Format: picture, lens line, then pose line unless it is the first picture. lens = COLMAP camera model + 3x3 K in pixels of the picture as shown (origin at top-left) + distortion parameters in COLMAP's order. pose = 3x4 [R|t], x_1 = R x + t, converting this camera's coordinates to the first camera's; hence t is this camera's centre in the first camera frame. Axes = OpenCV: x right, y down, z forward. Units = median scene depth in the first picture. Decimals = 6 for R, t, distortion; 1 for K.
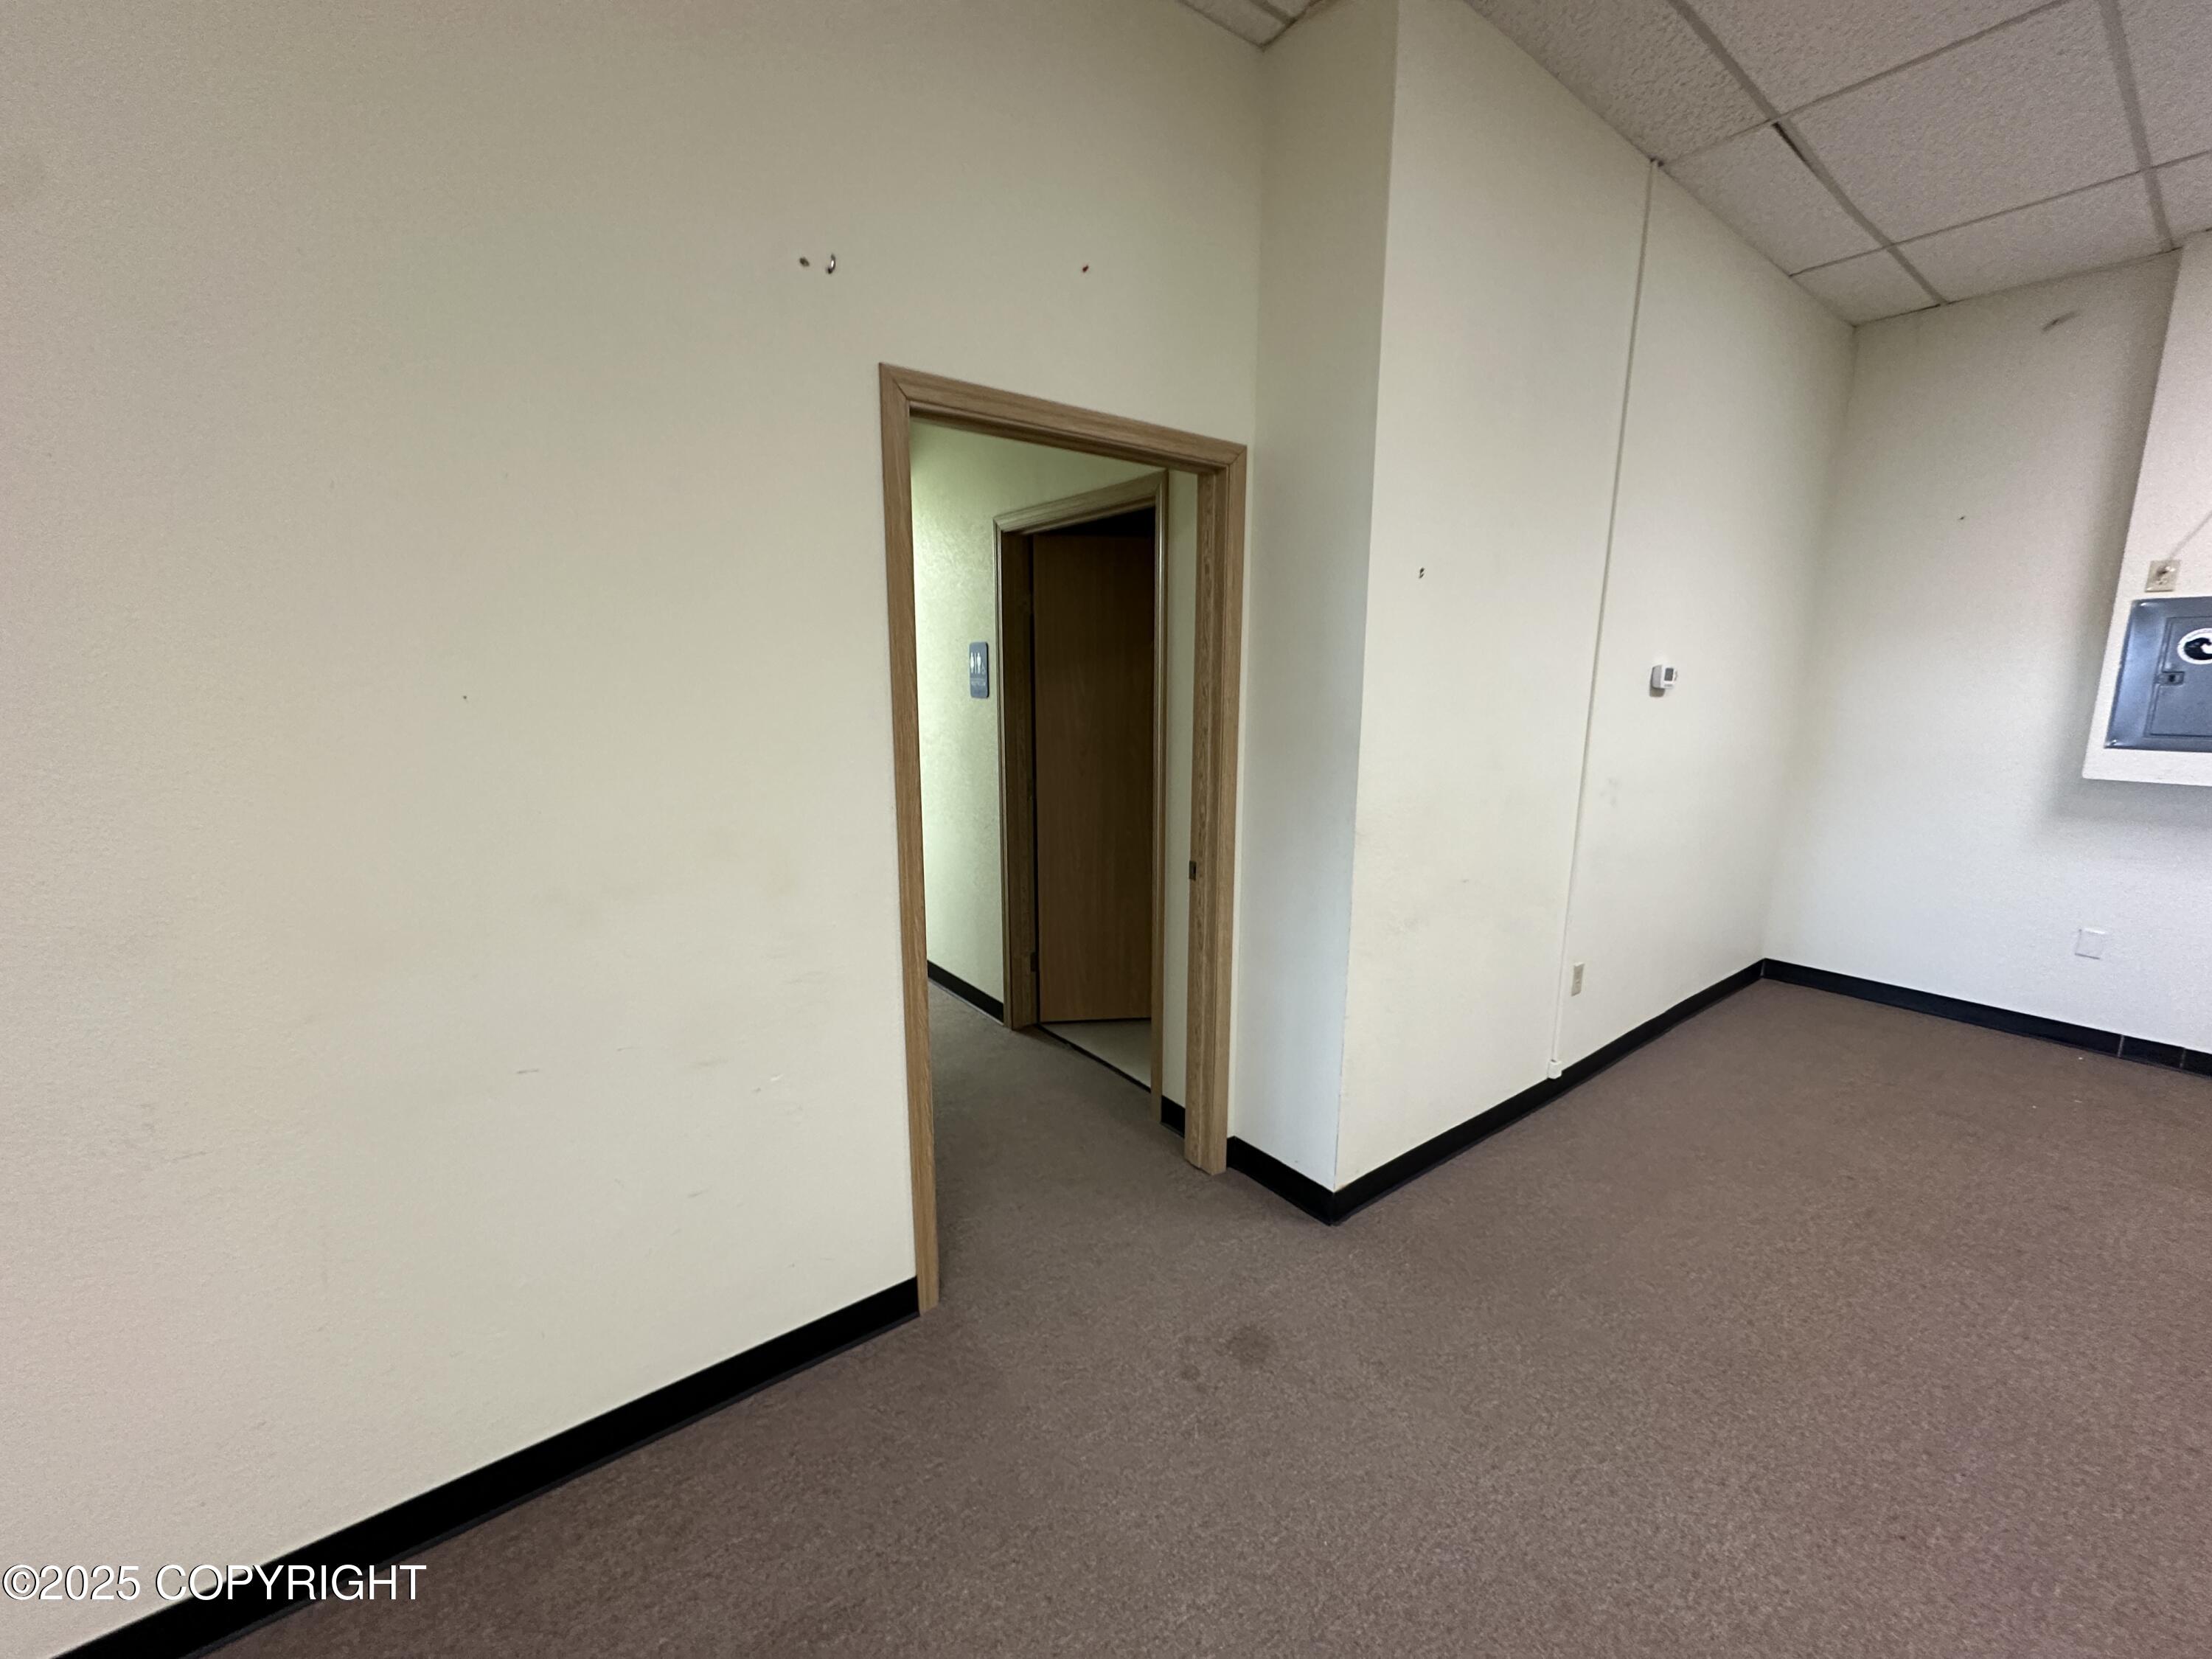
lens RADIAL K [[883.2, 0, 1106.0], [0, 883.2, 829.5], [0, 0, 1]] dist [-0.012968, 0.000276]
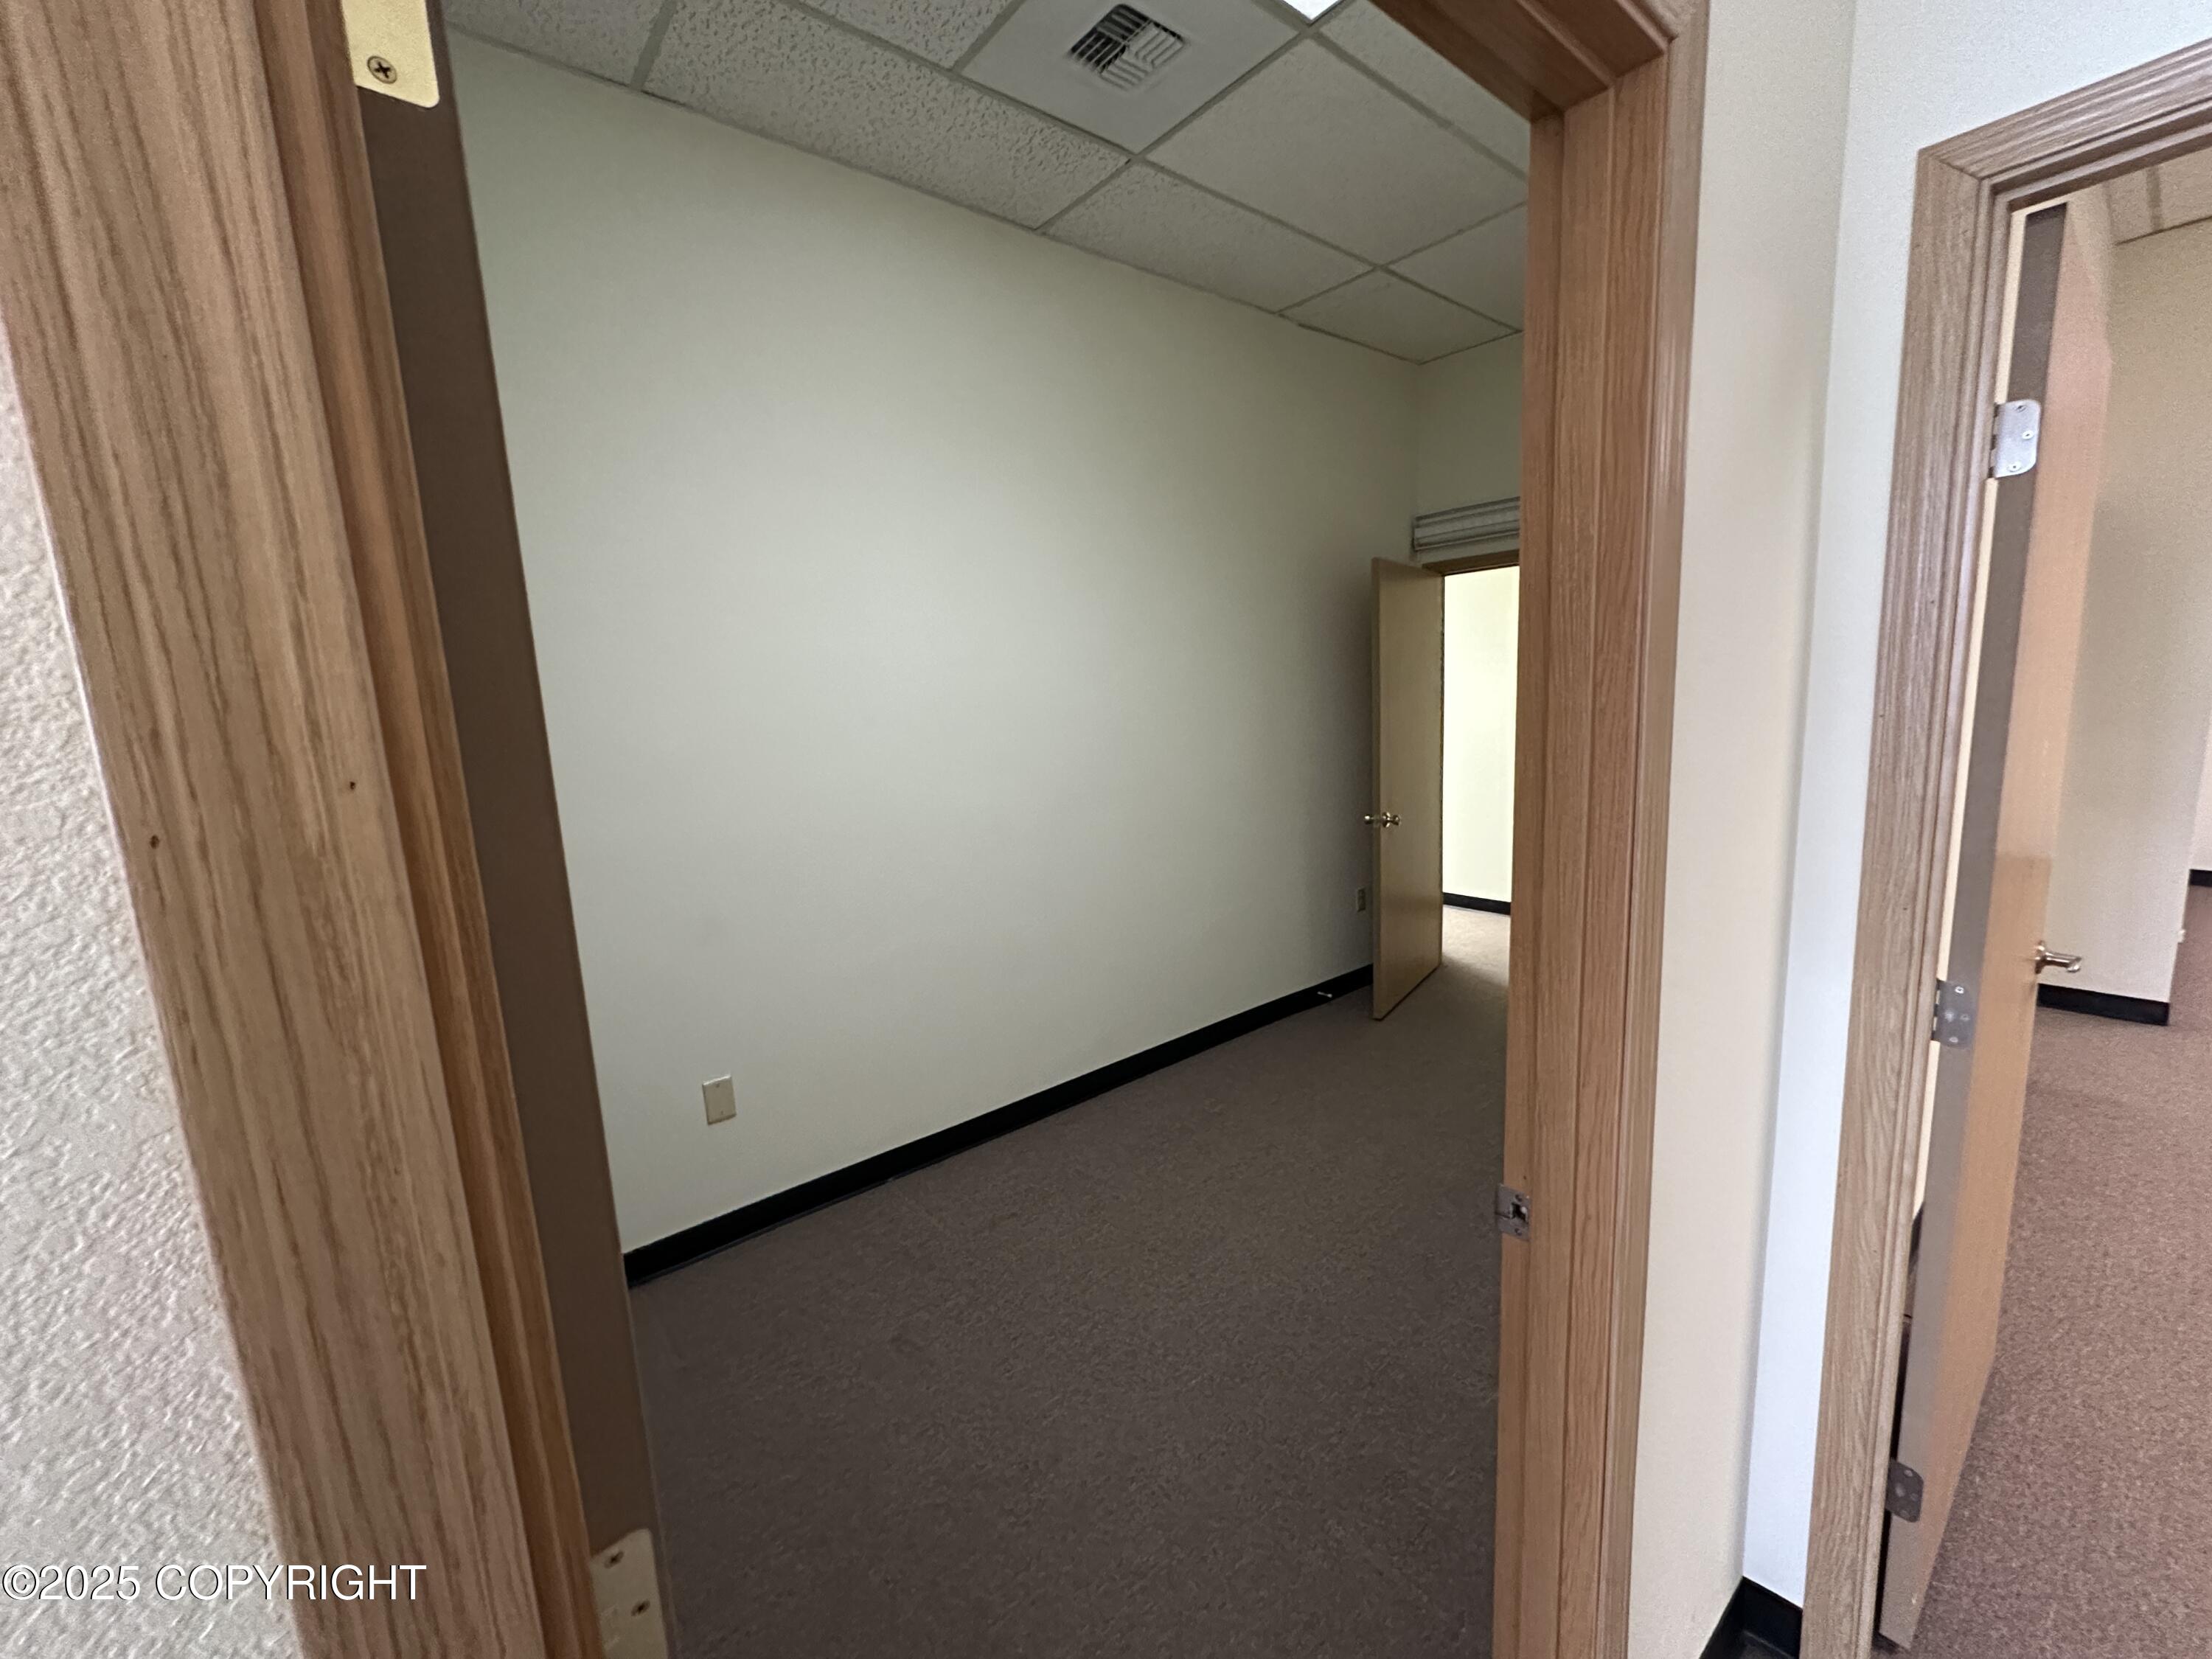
lens RADIAL K [[882.1, 0, 1114.7], [0, 882.1, 821.9], [0, 0, 1]] dist [0.001033, 0.000368]
pose [[0.997615, -0.055719, 0.040730, -1.145370], [0.057024, 0.997873, -0.031600, 0.046220], [-0.038883, 0.033847, 0.998670, -0.304974]]
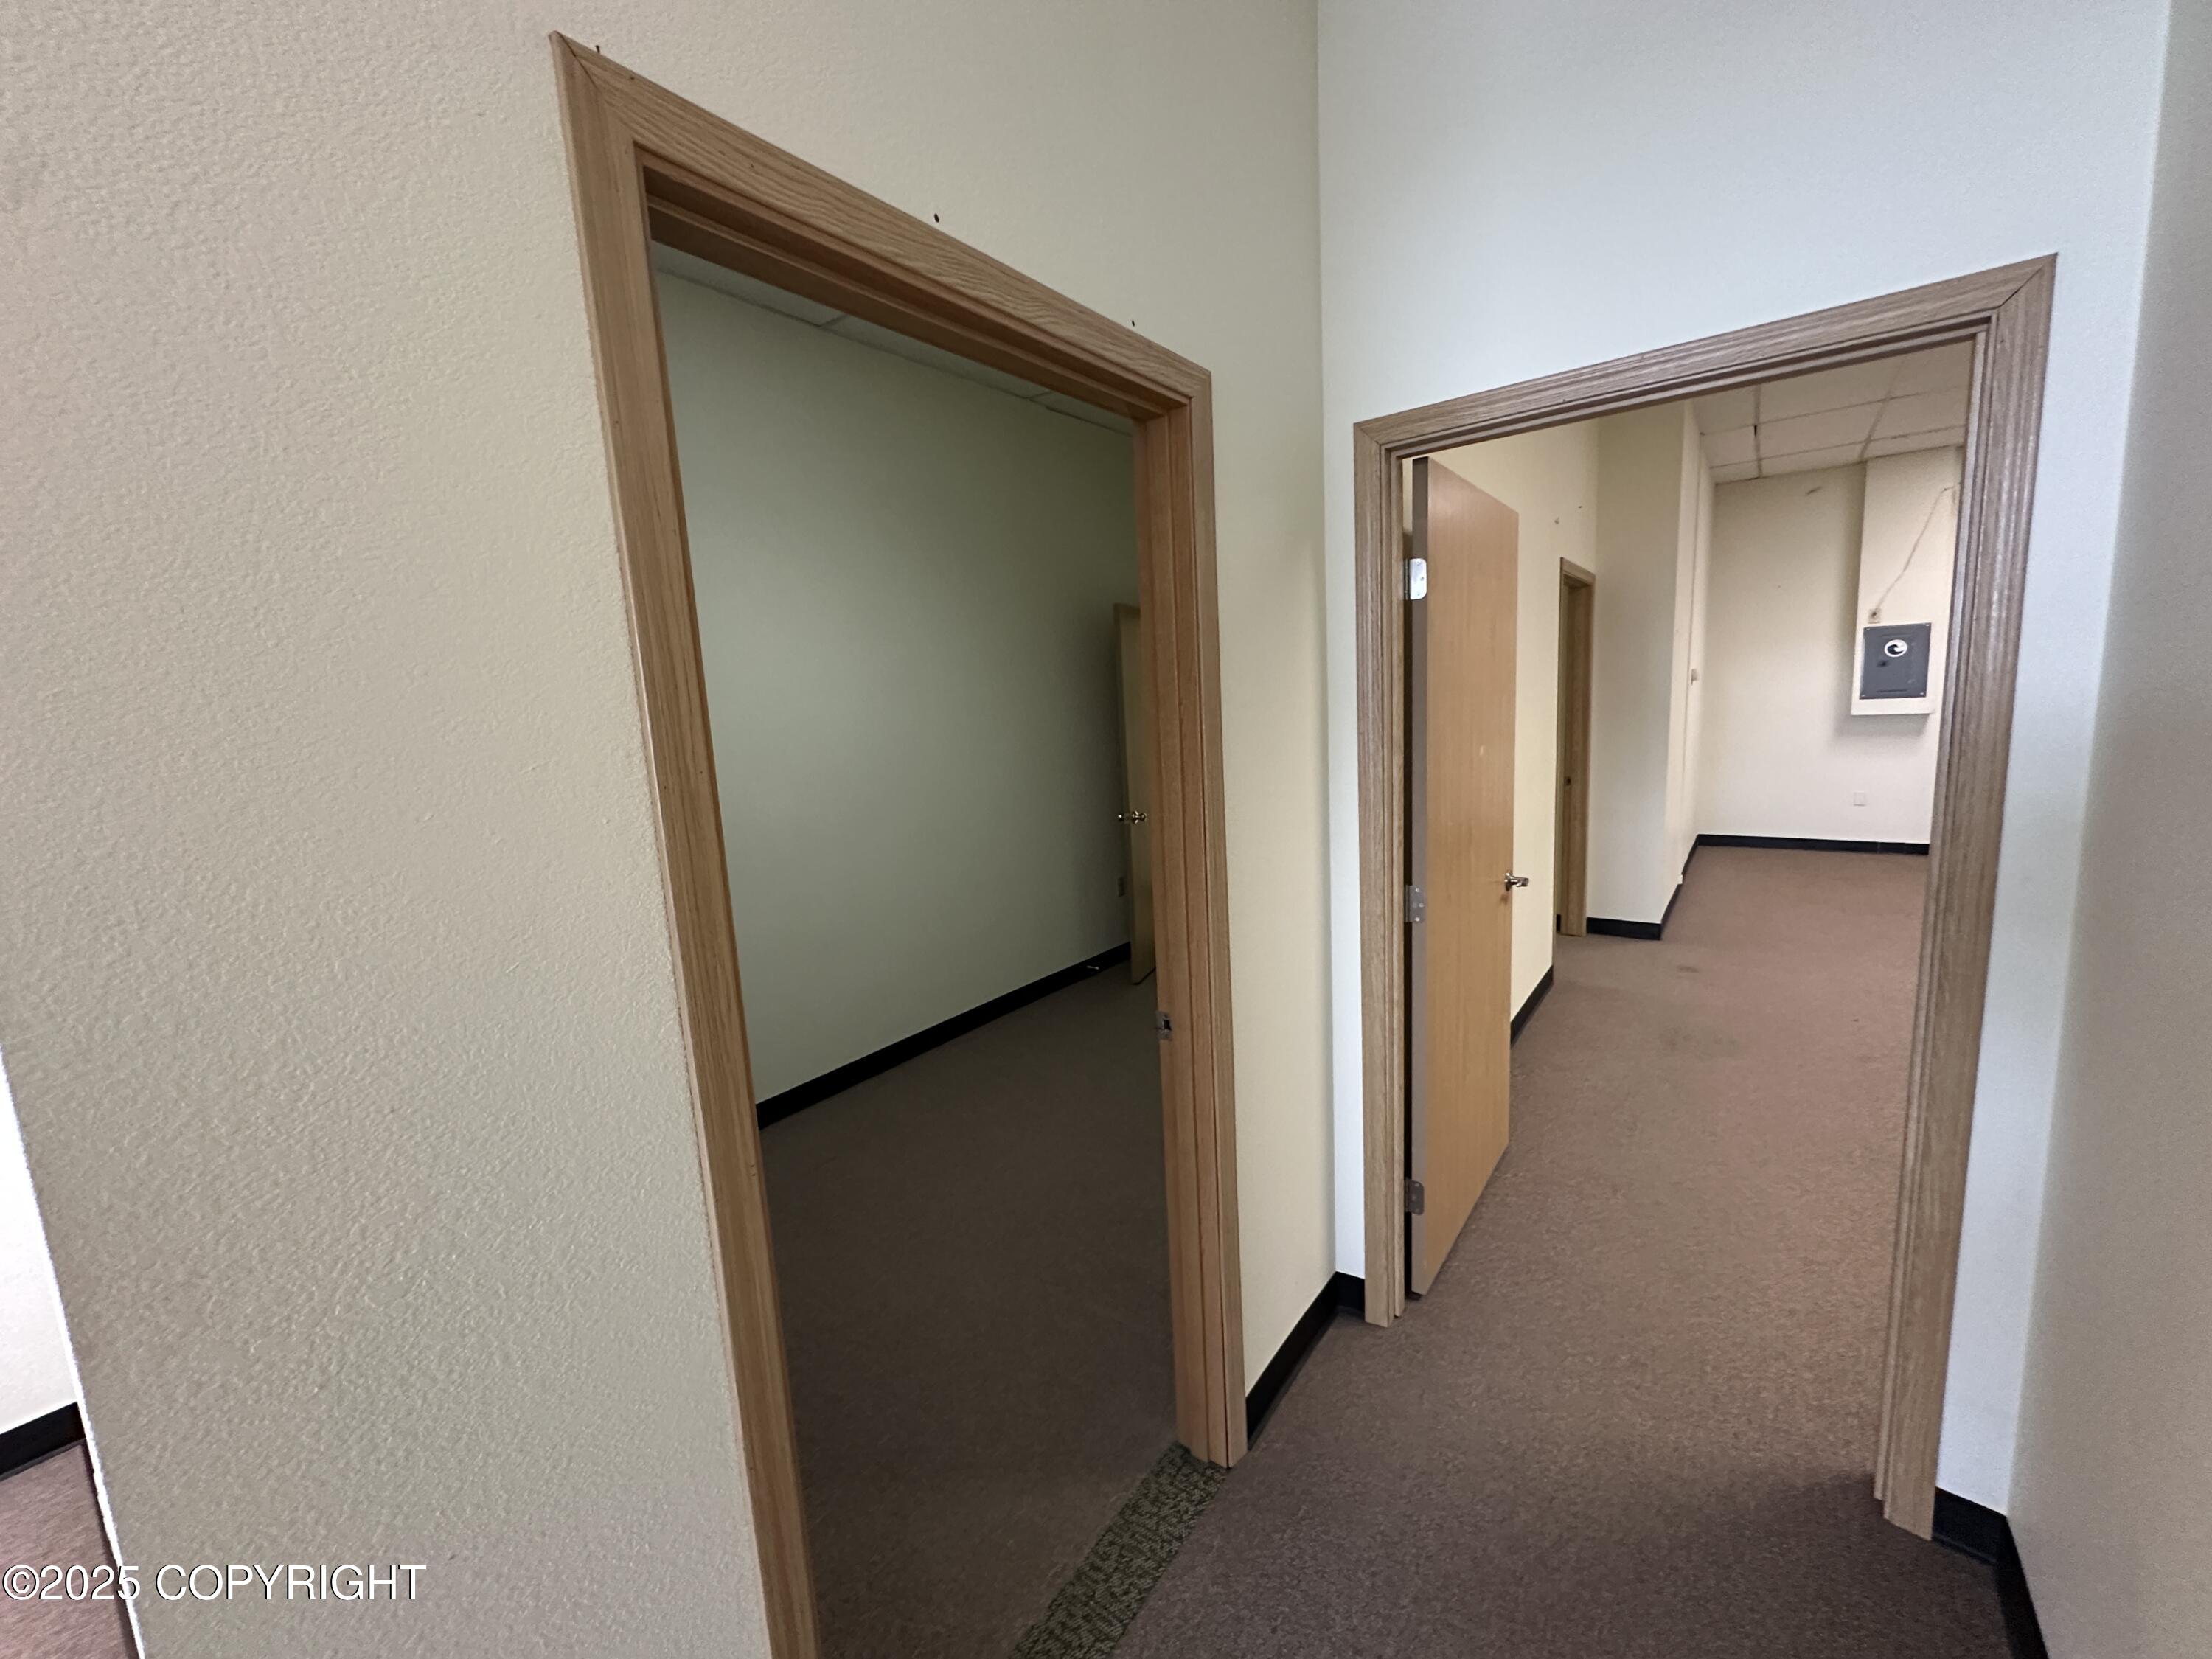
lens RADIAL K [[883.2, 0, 1106.0], [0, 883.2, 829.5], [0, 0, 1]] dist [-0.012968, 0.000276]
pose [[0.958550, -0.094172, 0.268911, -1.166638], [0.103634, 0.994390, -0.021177, 0.072215], [-0.265408, 0.048168, 0.962932, -0.510837]]
